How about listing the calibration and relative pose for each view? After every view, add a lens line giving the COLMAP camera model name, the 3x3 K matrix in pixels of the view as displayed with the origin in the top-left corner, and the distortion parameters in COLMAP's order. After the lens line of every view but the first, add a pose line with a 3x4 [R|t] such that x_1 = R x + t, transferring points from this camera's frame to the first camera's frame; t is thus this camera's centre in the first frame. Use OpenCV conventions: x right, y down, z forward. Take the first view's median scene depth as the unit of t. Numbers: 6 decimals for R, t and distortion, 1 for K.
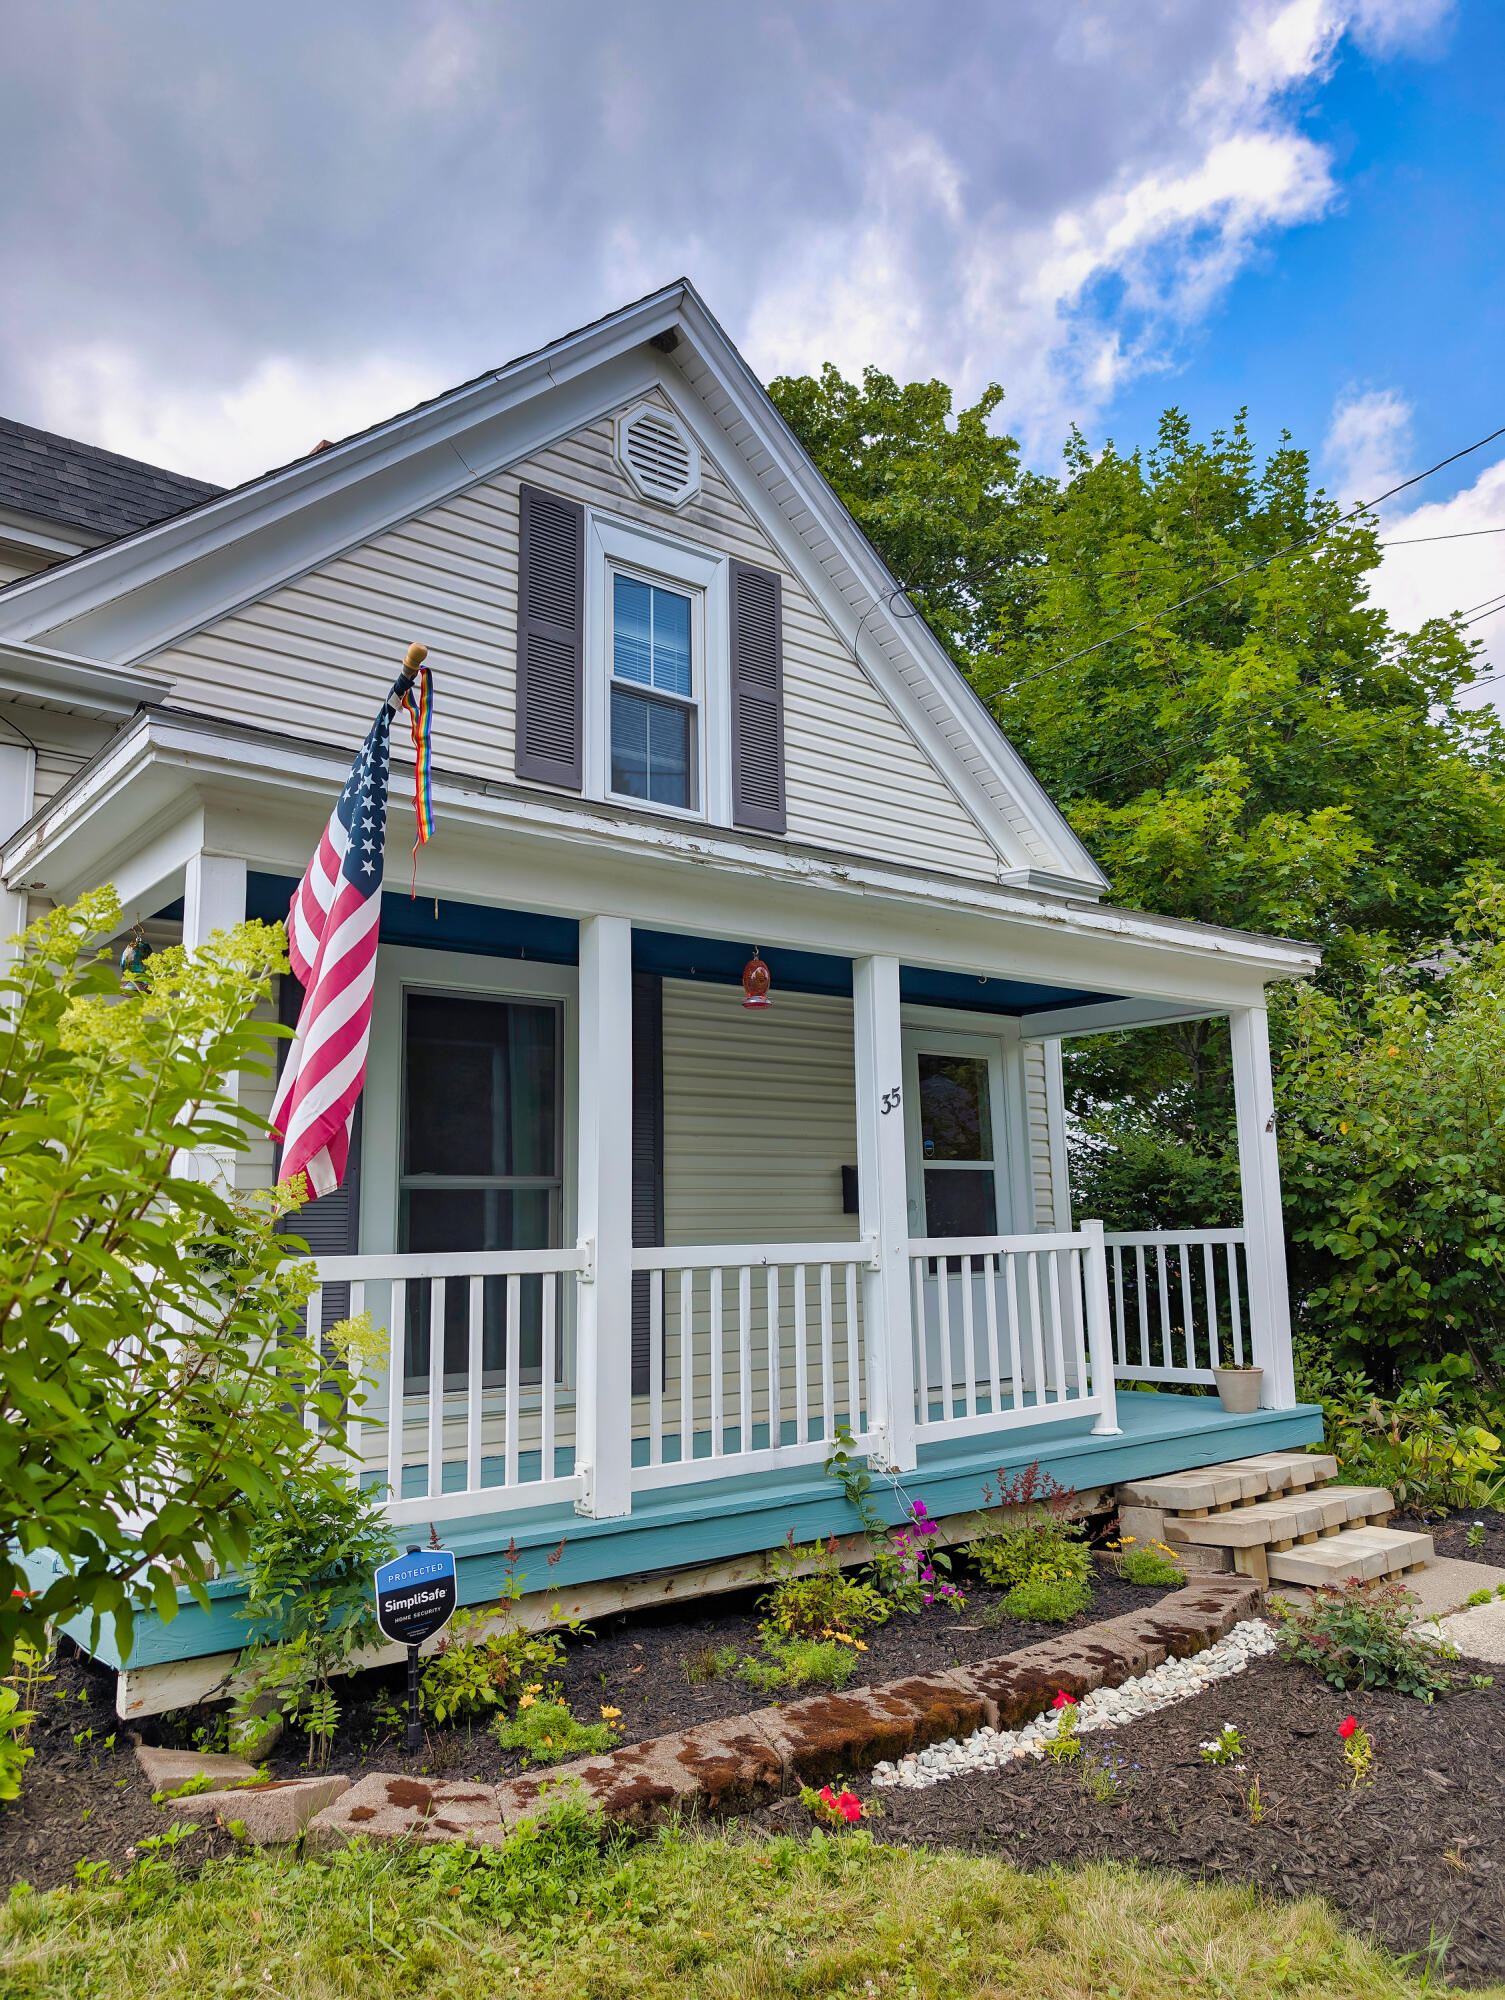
lens RADIAL K [[1405.8, 0, 724.9], [0, 1405.8, 1004.7], [0, 0, 1]] dist [0.018519, -0.003255]
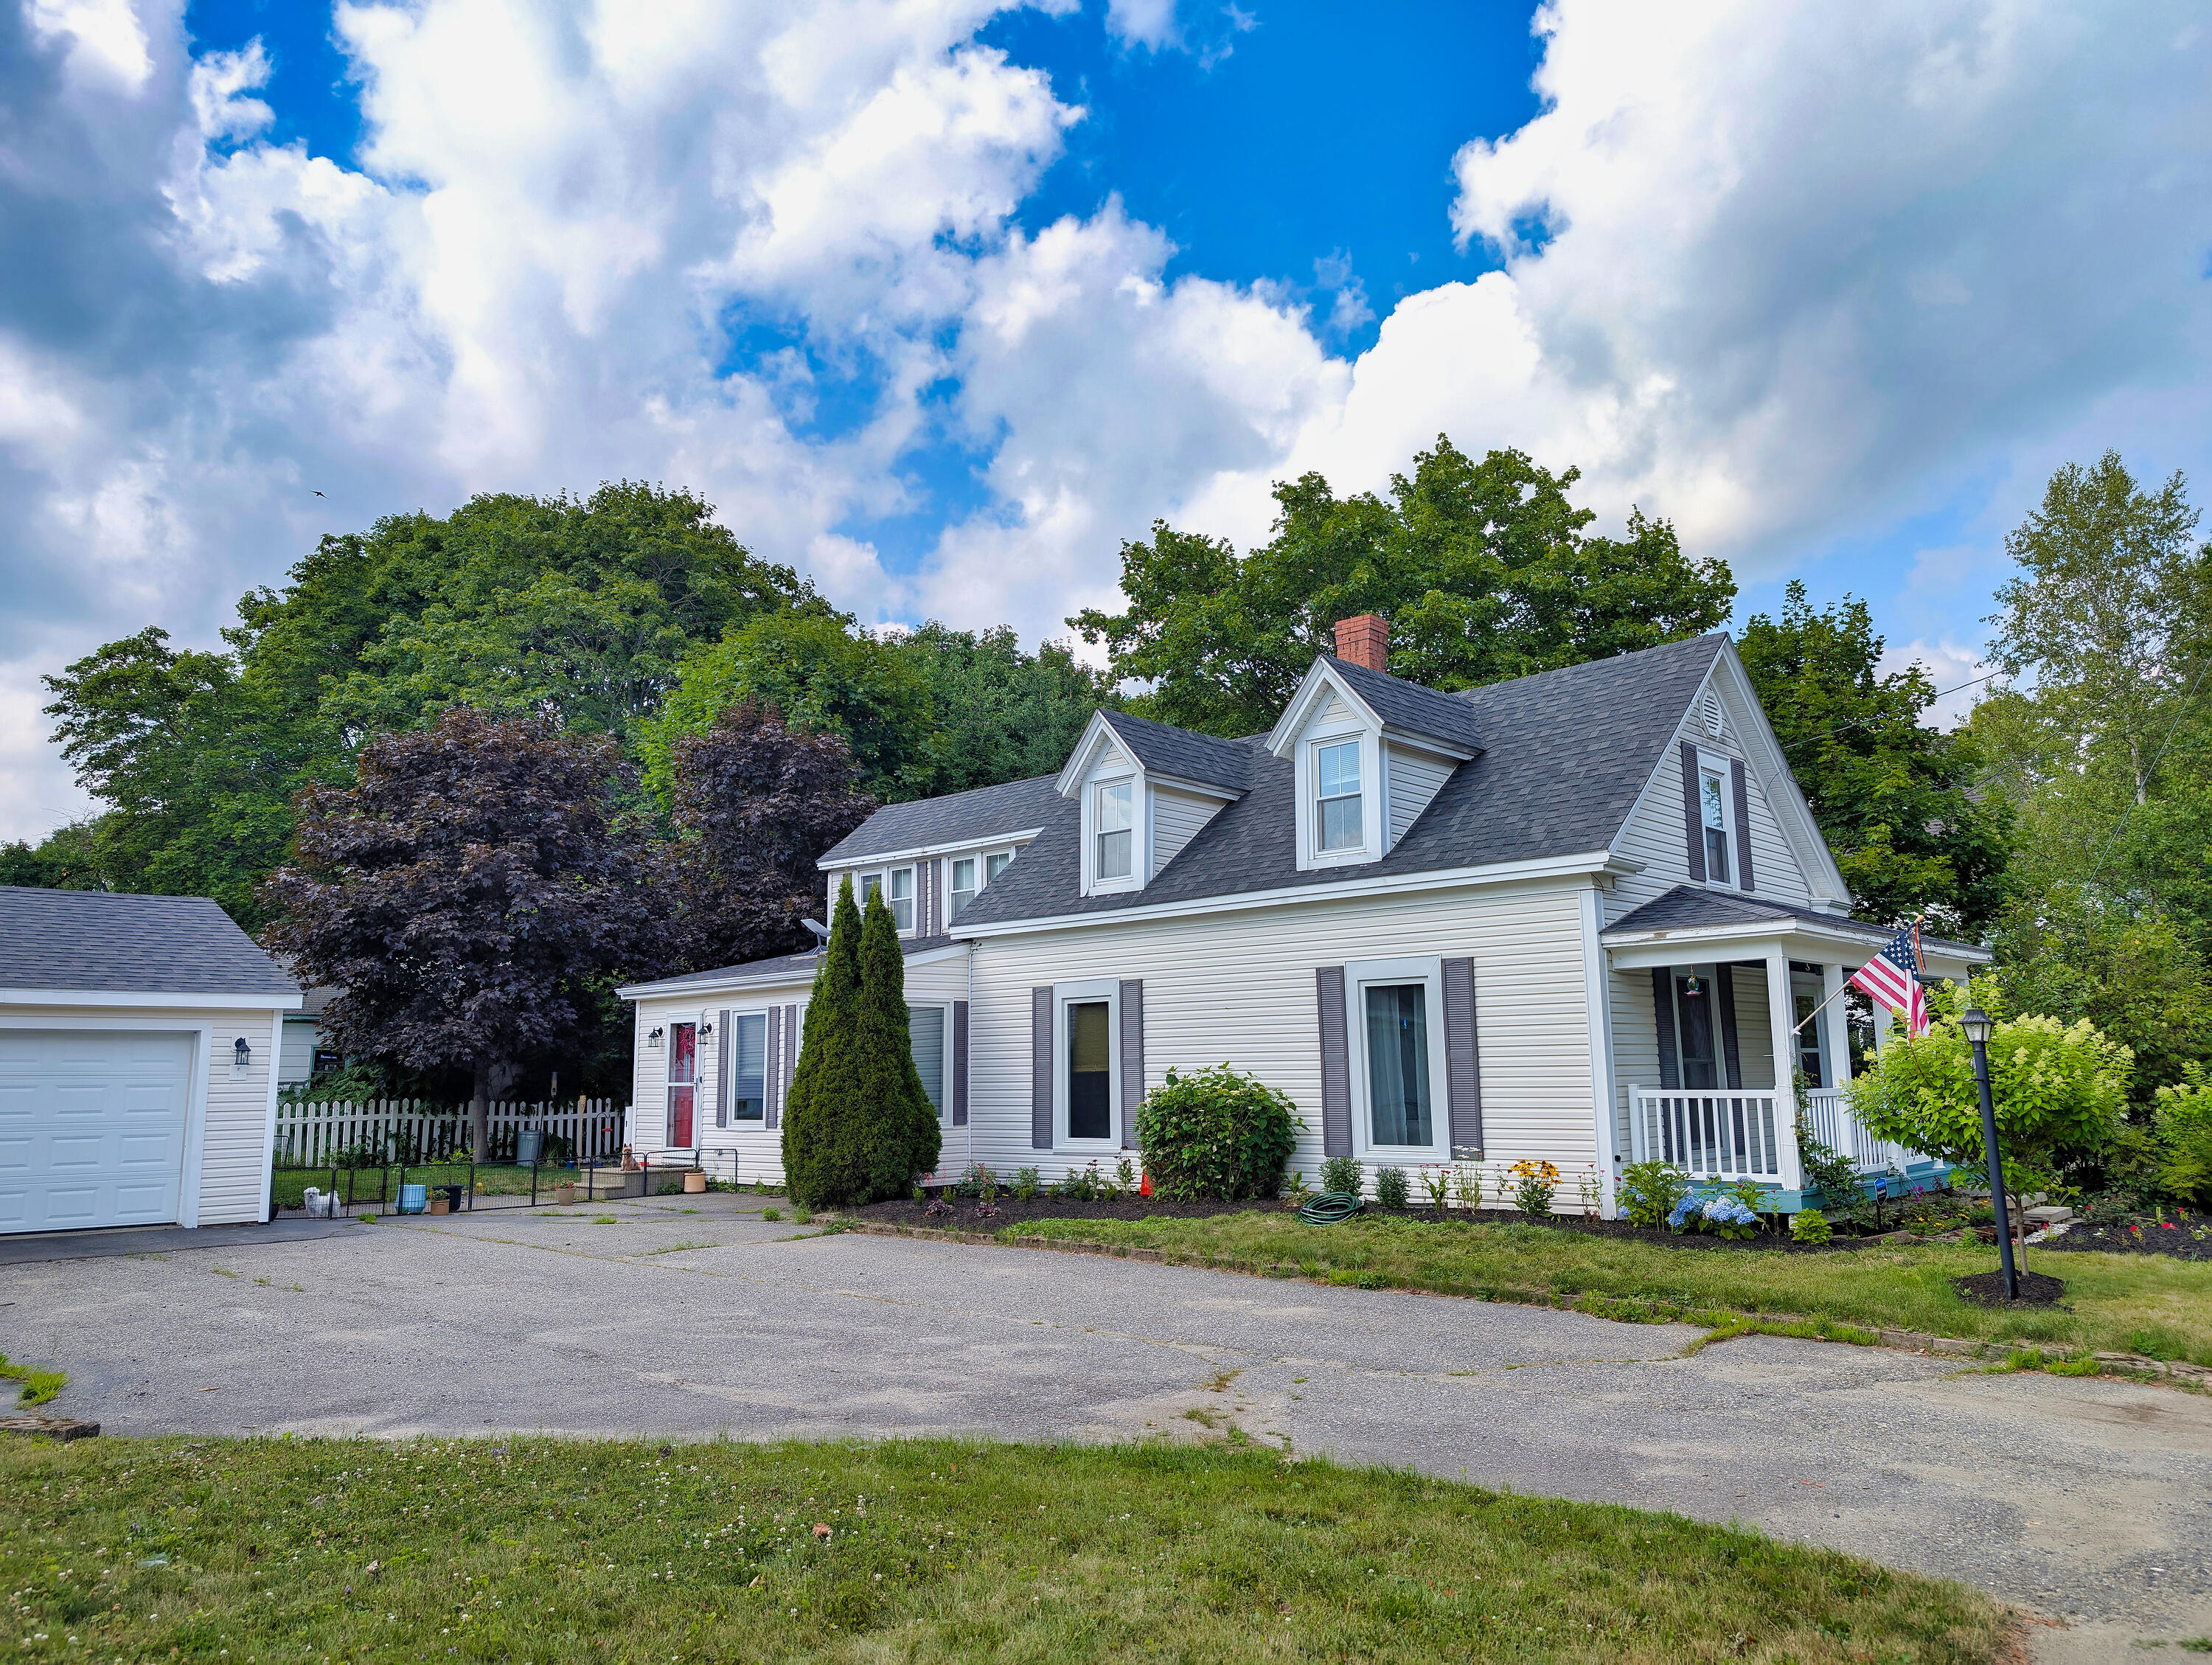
lens RADIAL K [[1530.0, 0, 1131.1], [0, 1530.0, 836.4], [0, 0, 1]] dist [0.092923, -0.173439]
pose [[0.987626, 0.022605, 0.155188, -1.265802], [-0.022329, 0.999744, -0.003522, -0.179969], [-0.155228, 0.000013, 0.987879, -1.154483]]
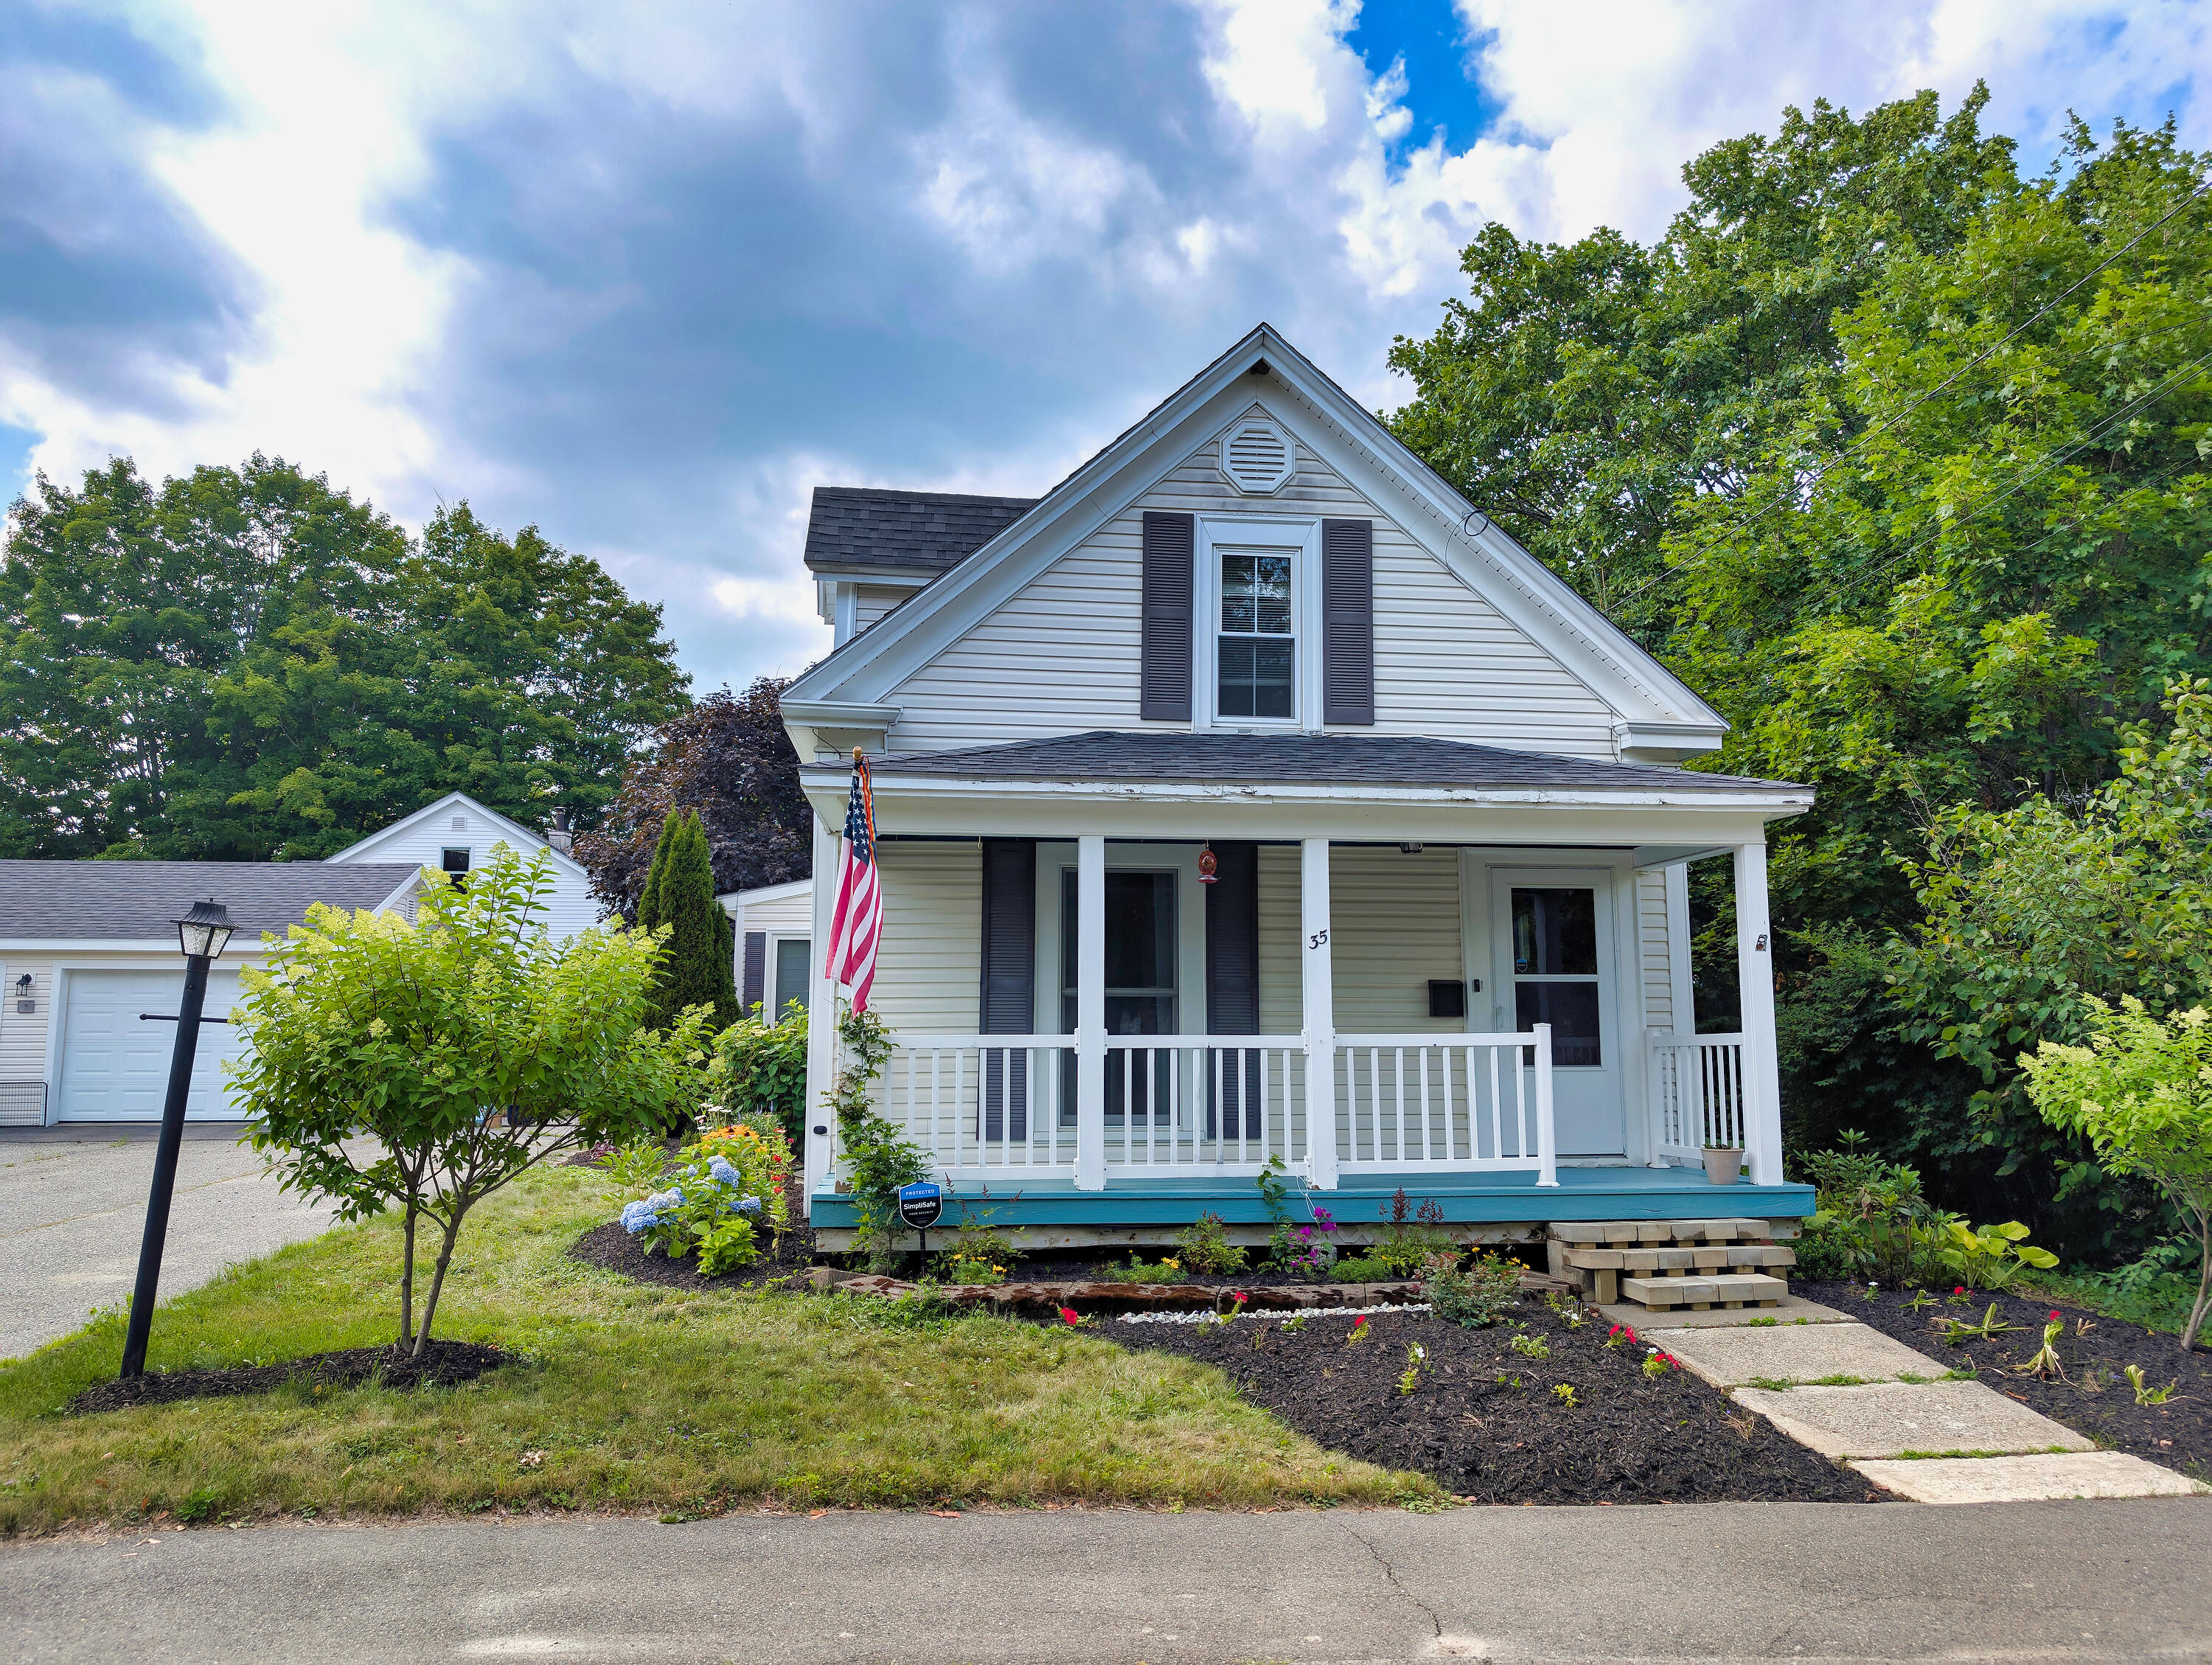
lens RADIAL K [[1530.0, 0, 1131.1], [0, 1530.0, 836.4], [0, 0, 1]] dist [0.092923, -0.173439]
pose [[0.857070, -0.050753, -0.512694, 0.593415], [0.069091, 0.997470, 0.016757, -0.059482], [0.510546, -0.049784, 0.858408, -0.351333]]
